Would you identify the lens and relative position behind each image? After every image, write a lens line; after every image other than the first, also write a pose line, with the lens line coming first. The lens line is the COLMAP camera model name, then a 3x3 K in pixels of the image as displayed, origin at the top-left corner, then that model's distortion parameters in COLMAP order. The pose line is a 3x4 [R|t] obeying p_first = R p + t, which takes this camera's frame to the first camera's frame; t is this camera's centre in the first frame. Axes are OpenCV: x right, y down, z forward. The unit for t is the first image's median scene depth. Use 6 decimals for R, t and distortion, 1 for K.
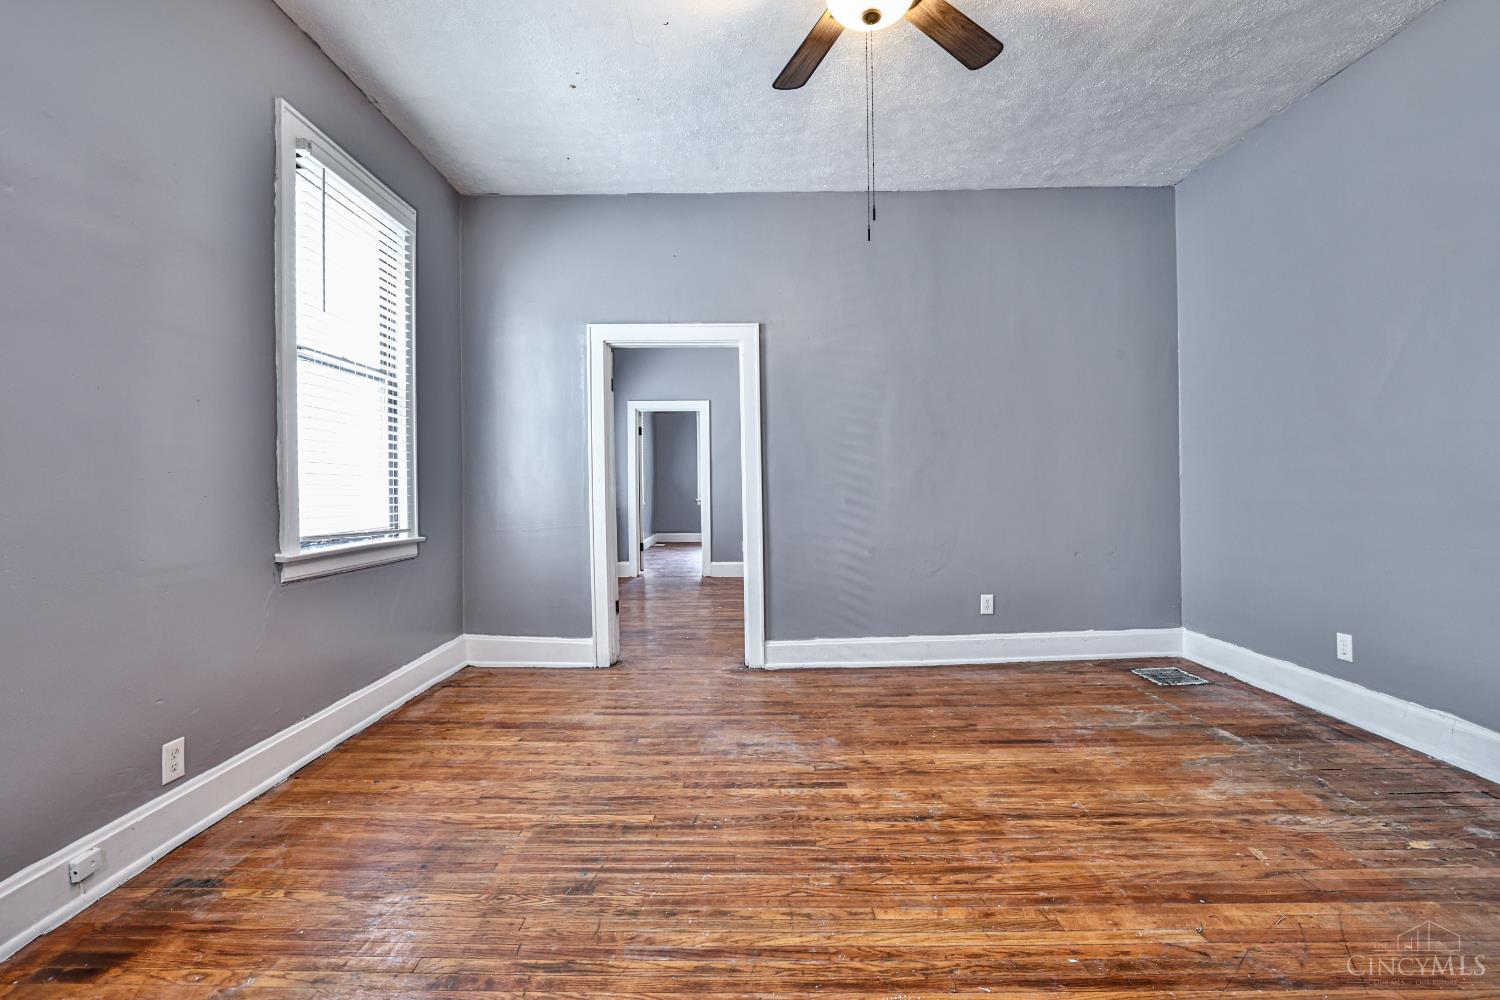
lens RADIAL K [[684.7, 0, 750.5], [0, 684.7, 490.7], [0, 0, 1]] dist [-0.046698, 0.016628]
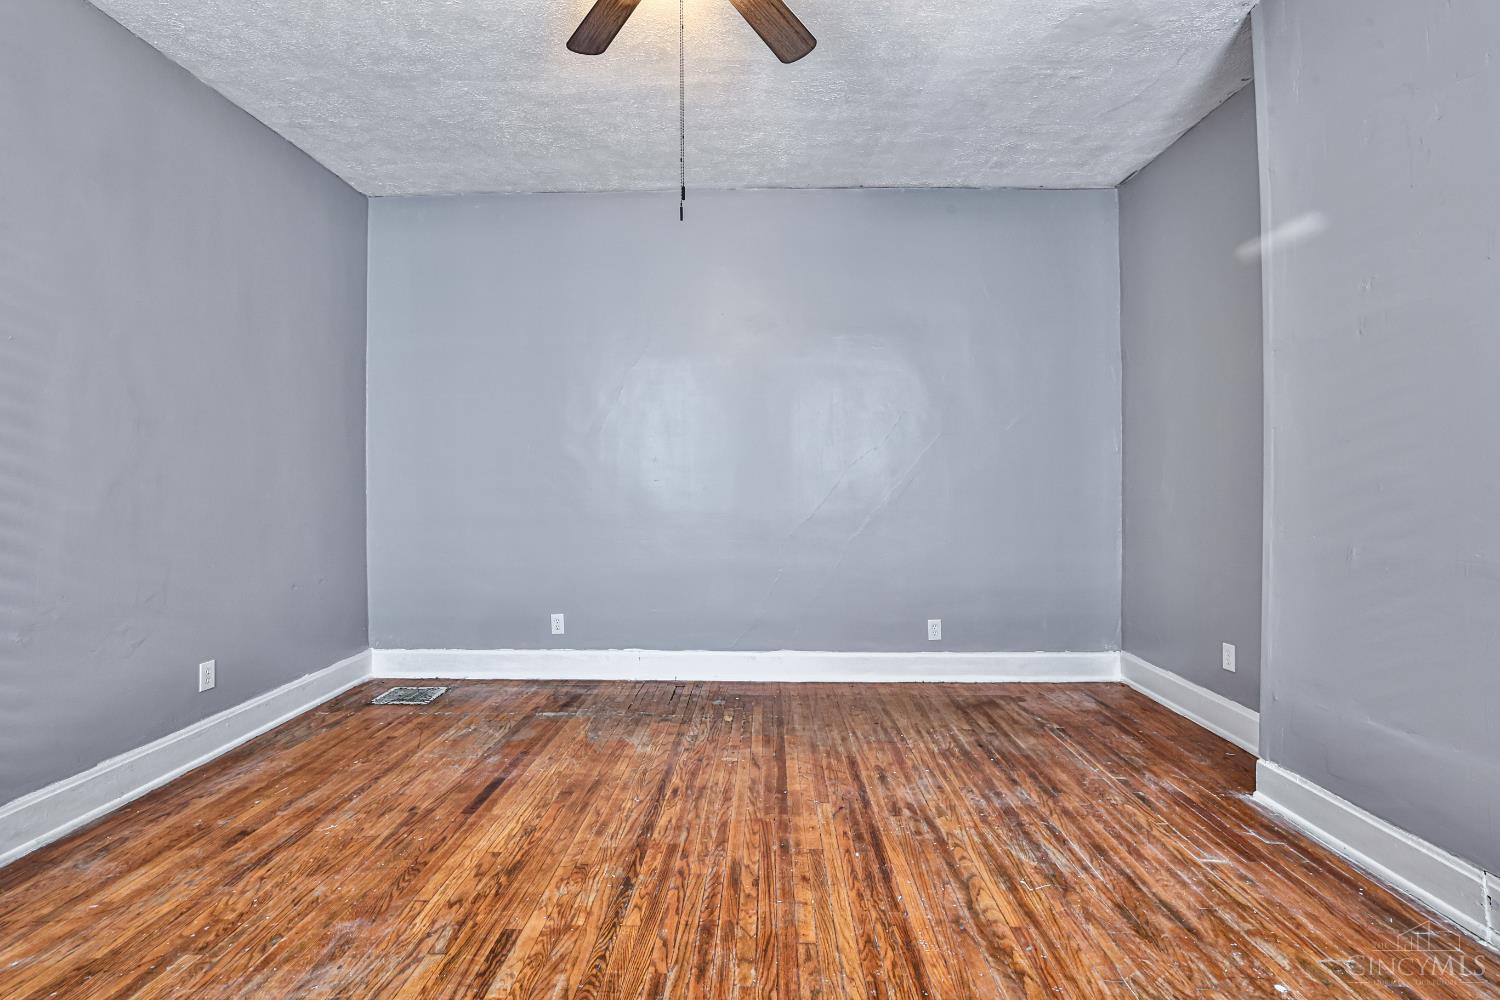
lens RADIAL K [[684.7, 0, 740.2], [0, 684.7, 487.9], [0, 0, 1]] dist [-0.046698, 0.016628]
pose [[0.029776, 0.013669, 0.999463, -0.623165], [0.017200, 0.999751, -0.014185, -0.012795], [-0.999409, 0.017613, 0.029533, 0.825506]]
